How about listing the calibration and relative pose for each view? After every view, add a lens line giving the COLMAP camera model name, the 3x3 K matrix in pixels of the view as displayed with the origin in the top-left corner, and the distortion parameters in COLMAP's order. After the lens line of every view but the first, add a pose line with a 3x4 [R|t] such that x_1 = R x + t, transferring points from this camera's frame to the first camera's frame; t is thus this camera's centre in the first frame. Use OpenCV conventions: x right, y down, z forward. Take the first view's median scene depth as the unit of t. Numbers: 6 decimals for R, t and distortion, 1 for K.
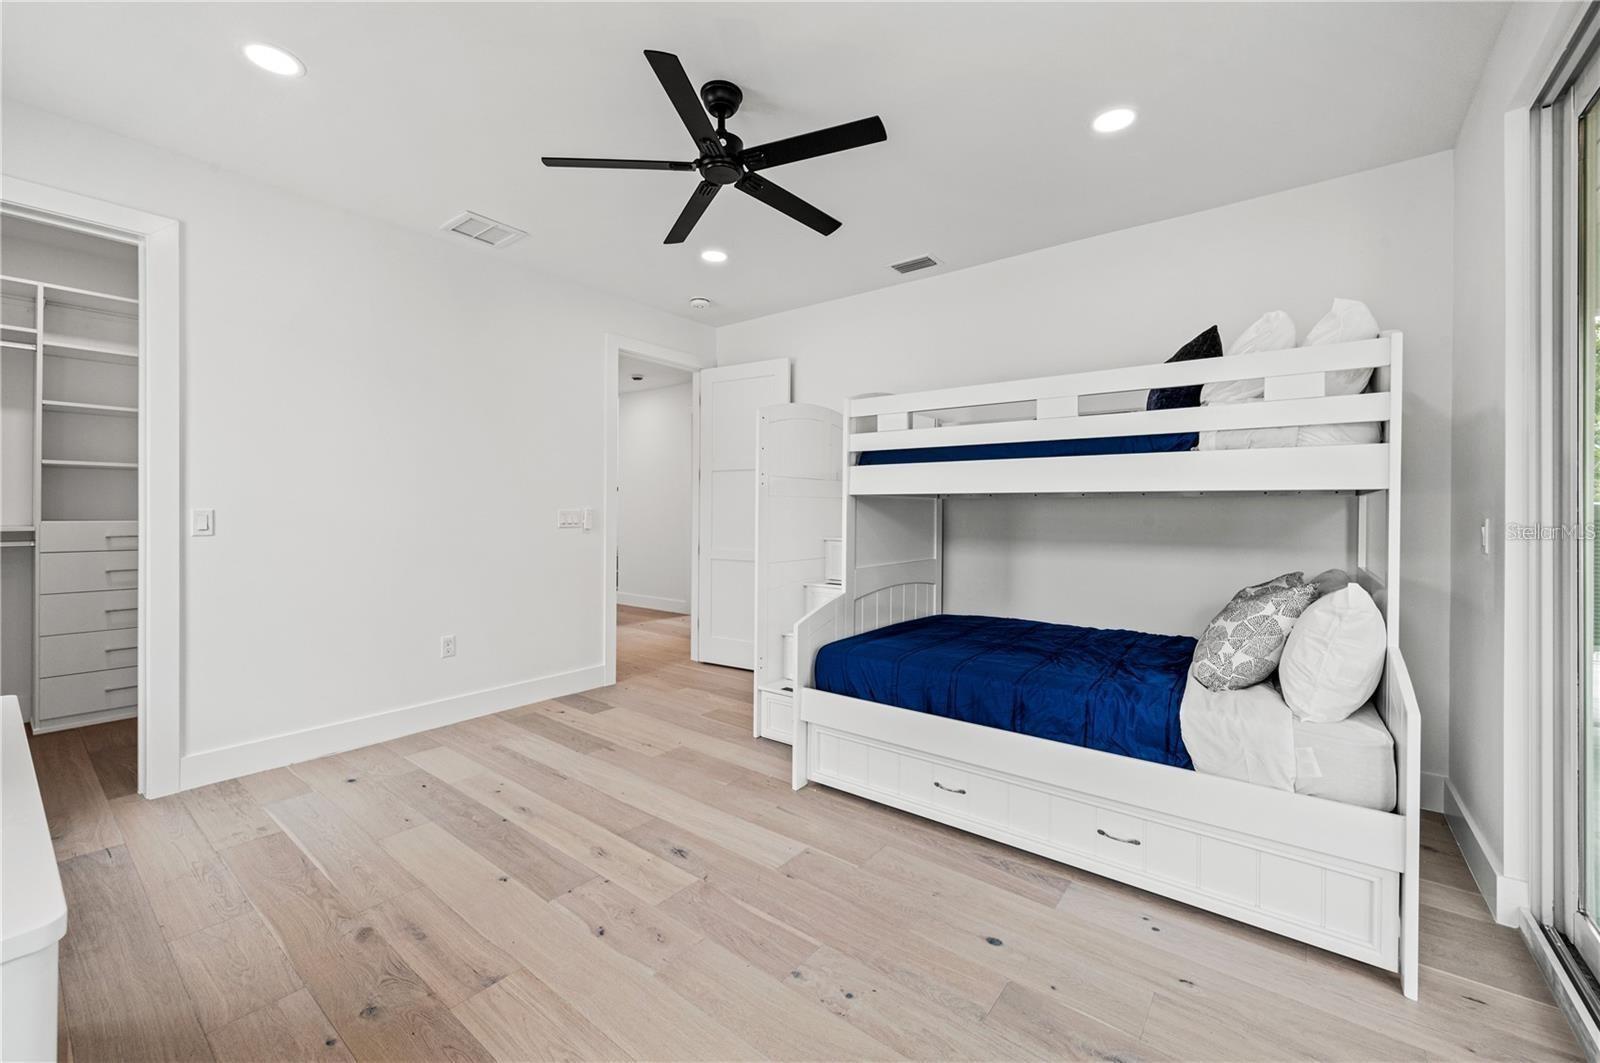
lens RADIAL K [[644.0, 0, 795.0], [0, 644.0, 516.1], [0, 0, 1]] dist [0.000955, 0.000611]
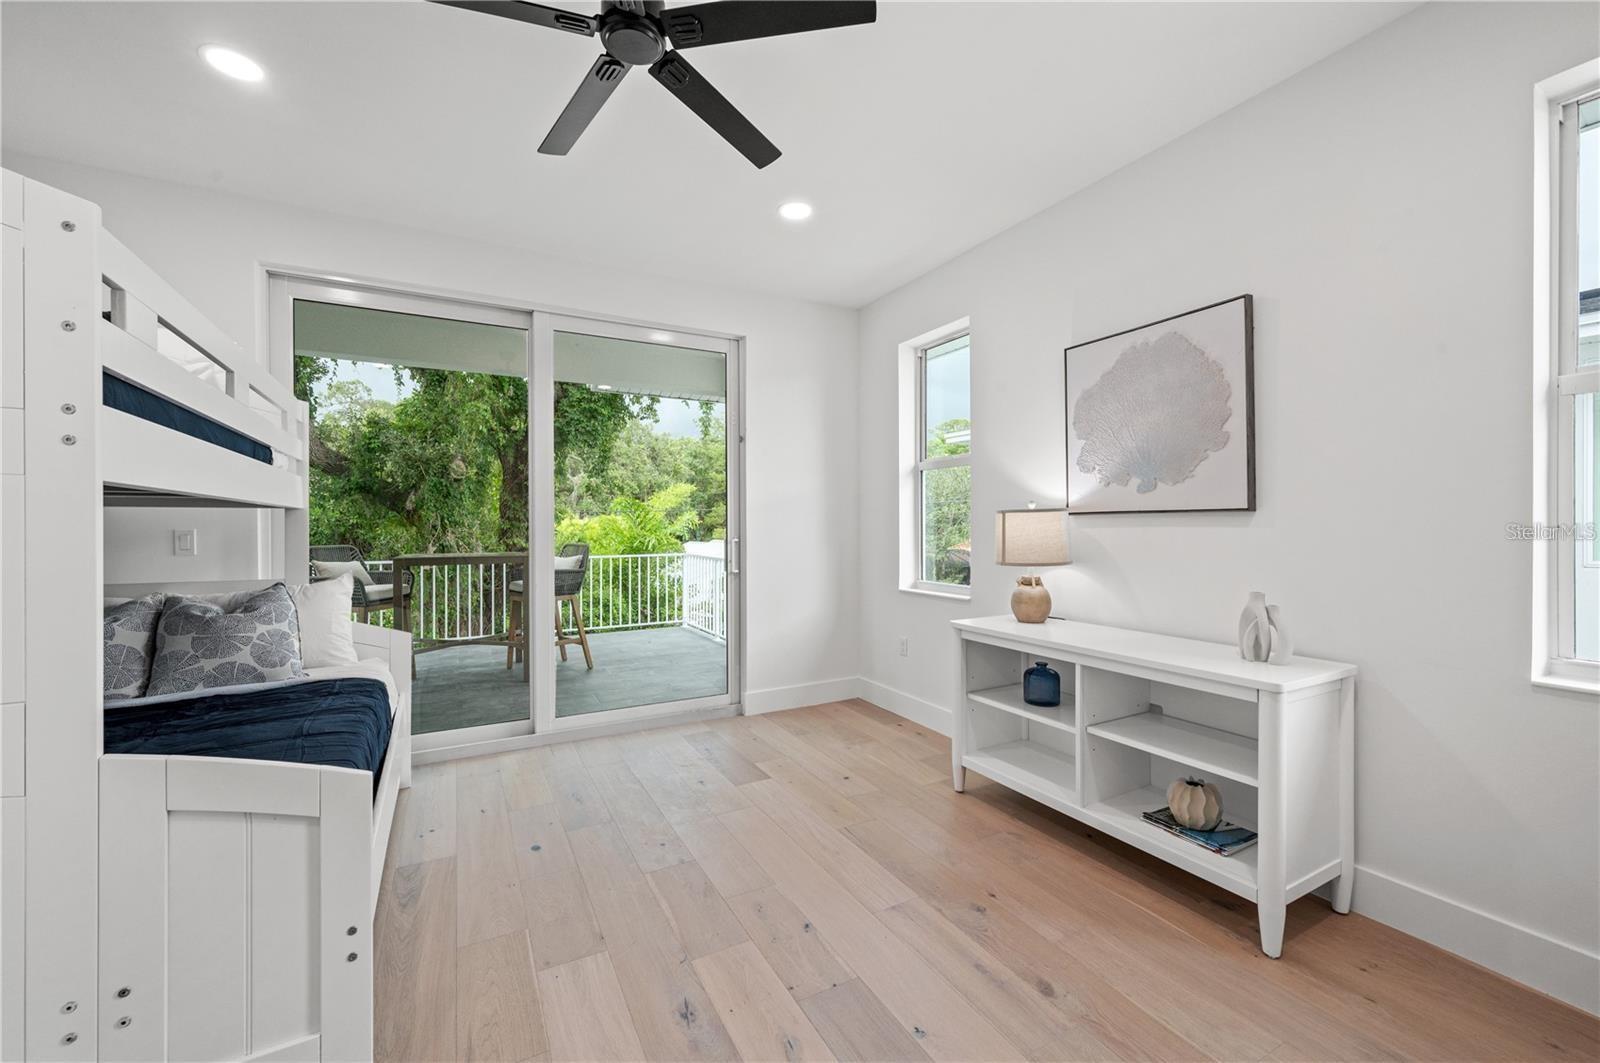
lens RADIAL K [[644.0, 0, 799.7], [0, 644.0, 524.5], [0, 0, 1]] dist [0.000955, 0.000611]
pose [[-0.919523, -0.005410, 0.392999, -0.622806], [-0.000508, 0.999921, 0.012577, -0.023450], [-0.393036, 0.011366, -0.919453, 1.750982]]
